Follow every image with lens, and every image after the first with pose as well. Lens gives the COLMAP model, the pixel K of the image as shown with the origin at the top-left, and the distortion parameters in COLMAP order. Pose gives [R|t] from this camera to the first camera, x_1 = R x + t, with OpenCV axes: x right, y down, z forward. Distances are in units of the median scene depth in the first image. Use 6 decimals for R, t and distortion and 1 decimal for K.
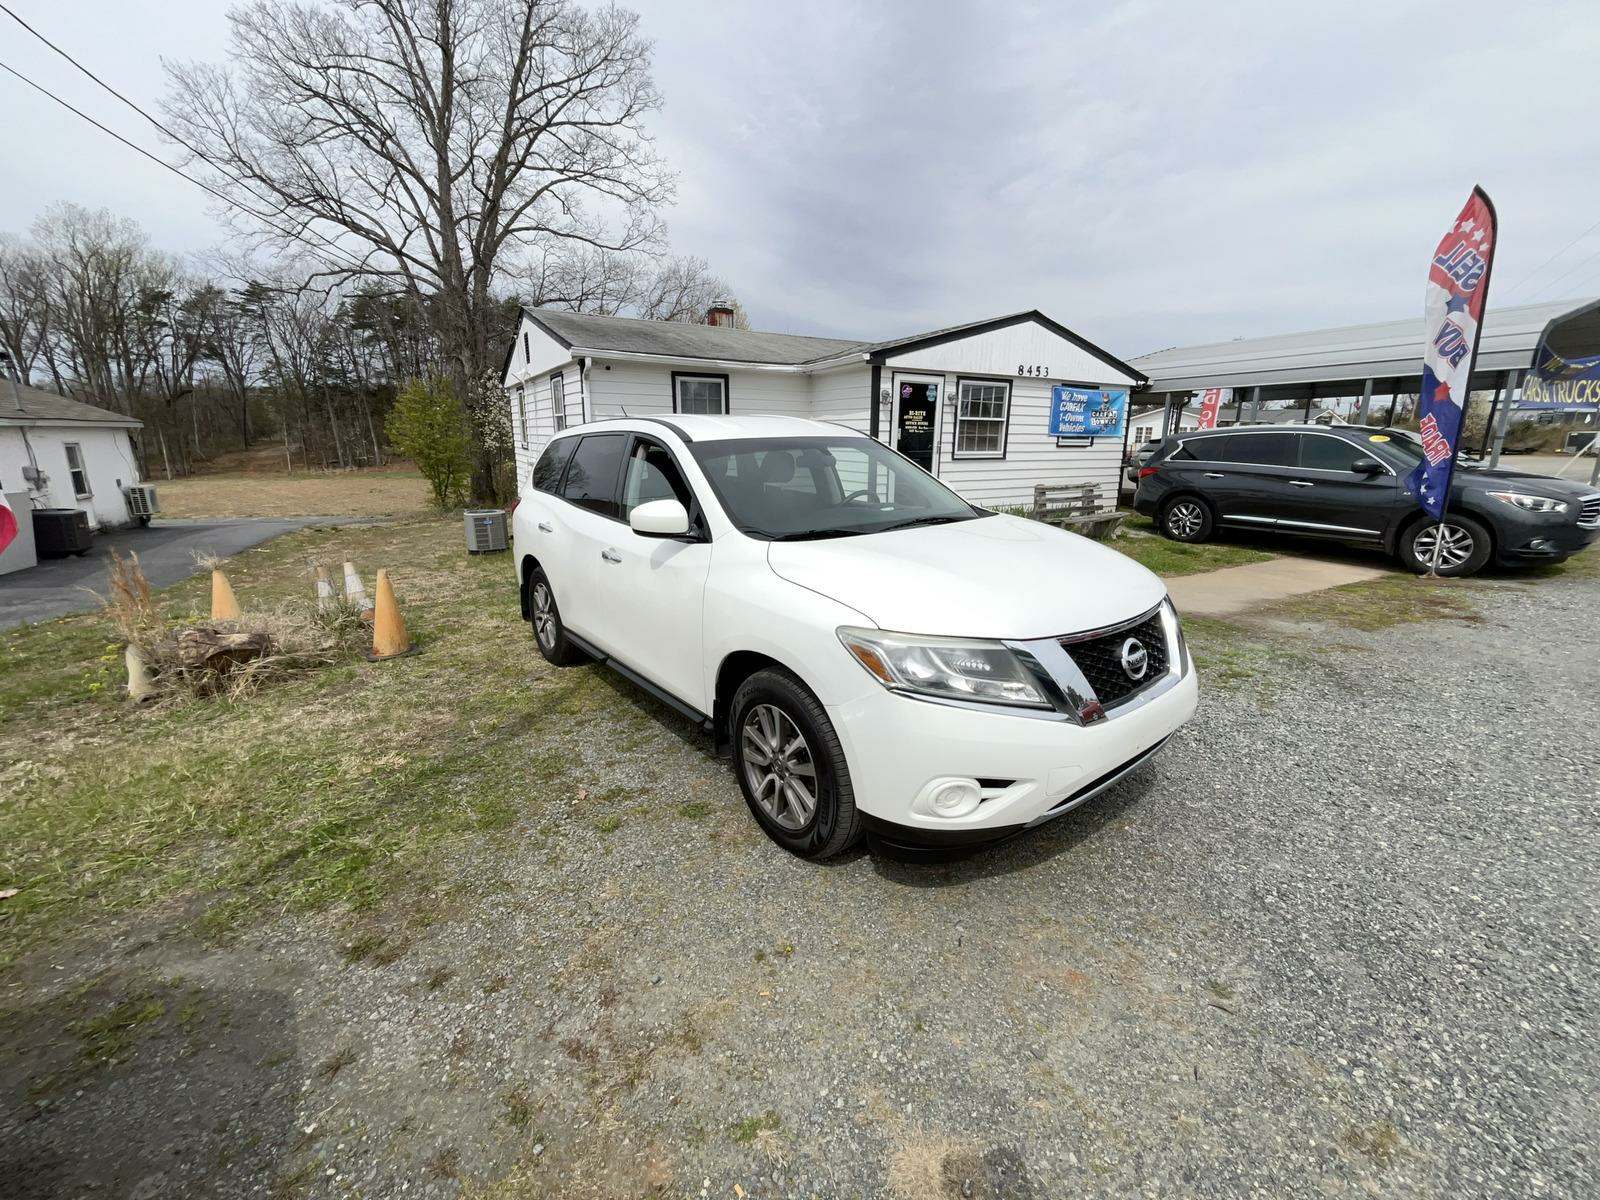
lens RADIAL K [[653.6, 0, 798.9], [0, 653.6, 590.5], [0, 0, 1]] dist [-0.001962, 0.000280]
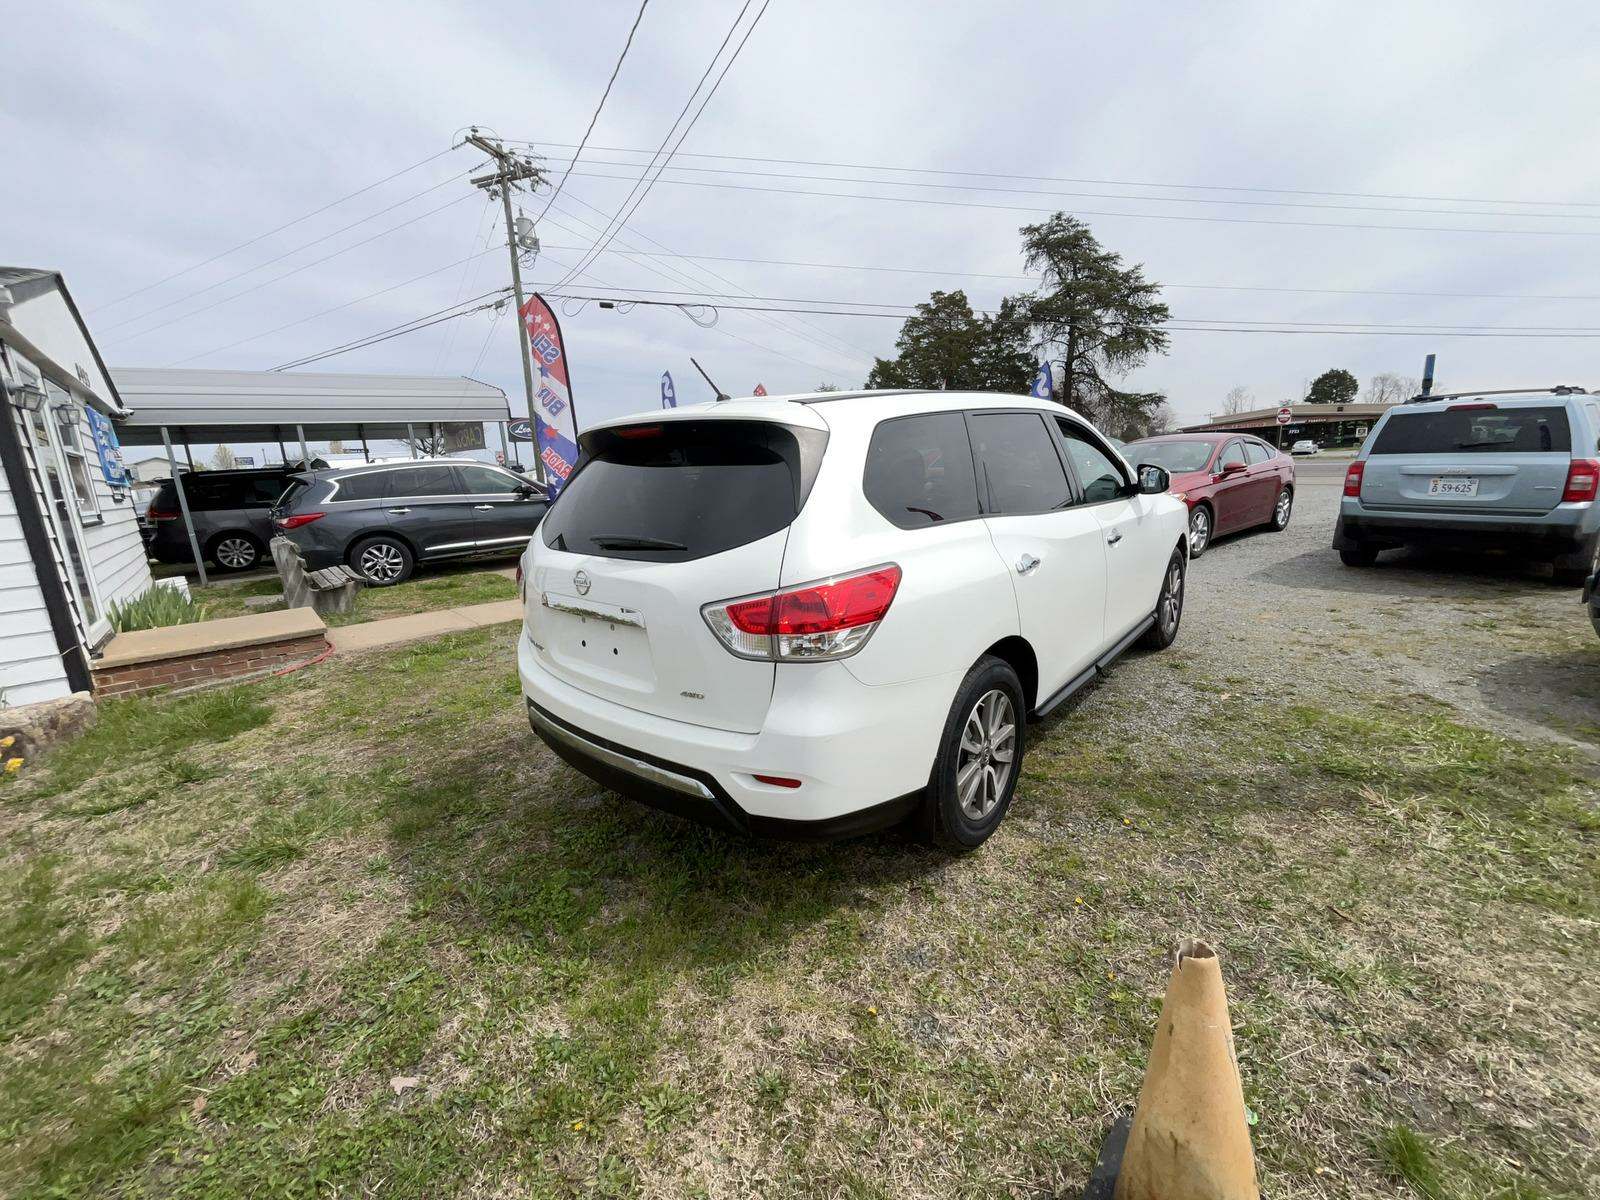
lens RADIAL K [[650.1, 0, 801.4], [0, 650.1, 598.7], [0, 0, 1]] dist [-0.000034, -0.000148]
pose [[-0.190019, -0.198210, 0.961564, -0.386776], [0.282239, 0.927037, 0.246868, -0.113686], [-0.940337, 0.318301, -0.120212, 0.538581]]
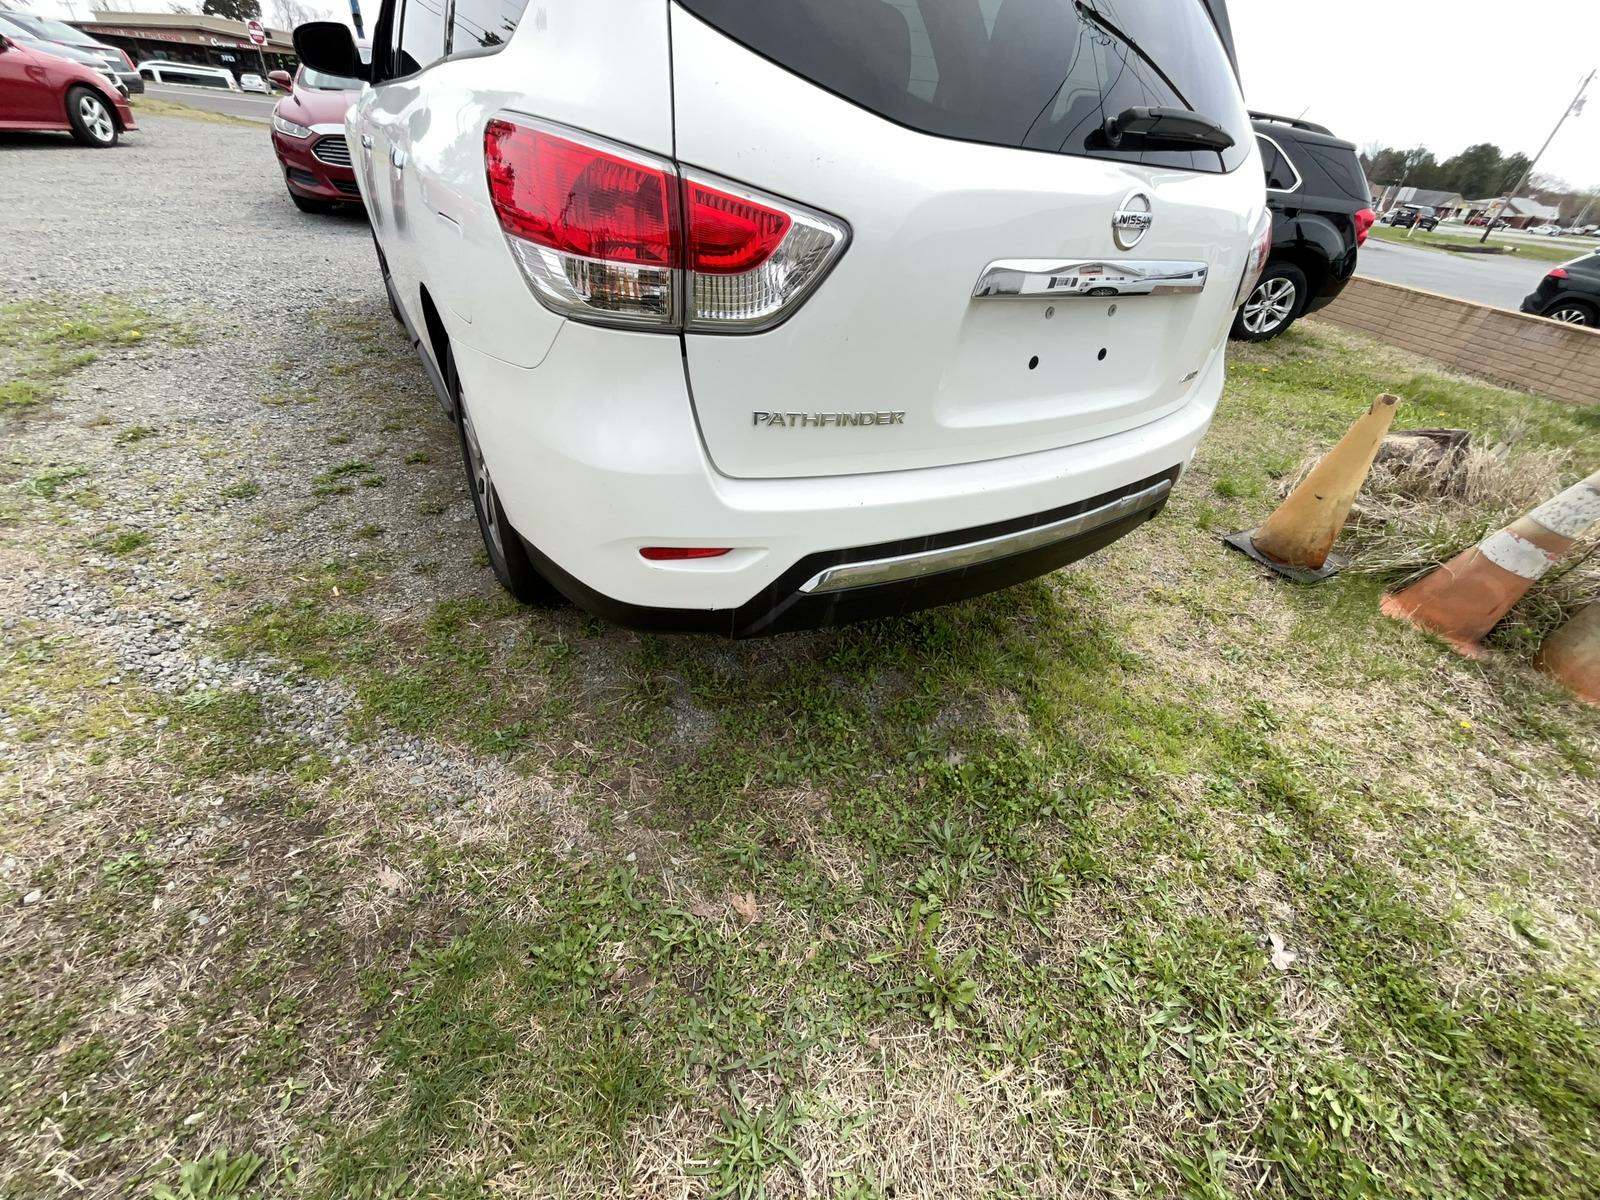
lens RADIAL K [[650.1, 0, 801.4], [0, 650.1, 598.7], [0, 0, 1]] dist [-0.000034, -0.000148]
pose [[-0.989997, -0.137174, 0.032988, -0.130775], [-0.064106, 0.645649, 0.760939, -0.123501], [-0.125680, 0.751212, -0.647985, 0.697614]]
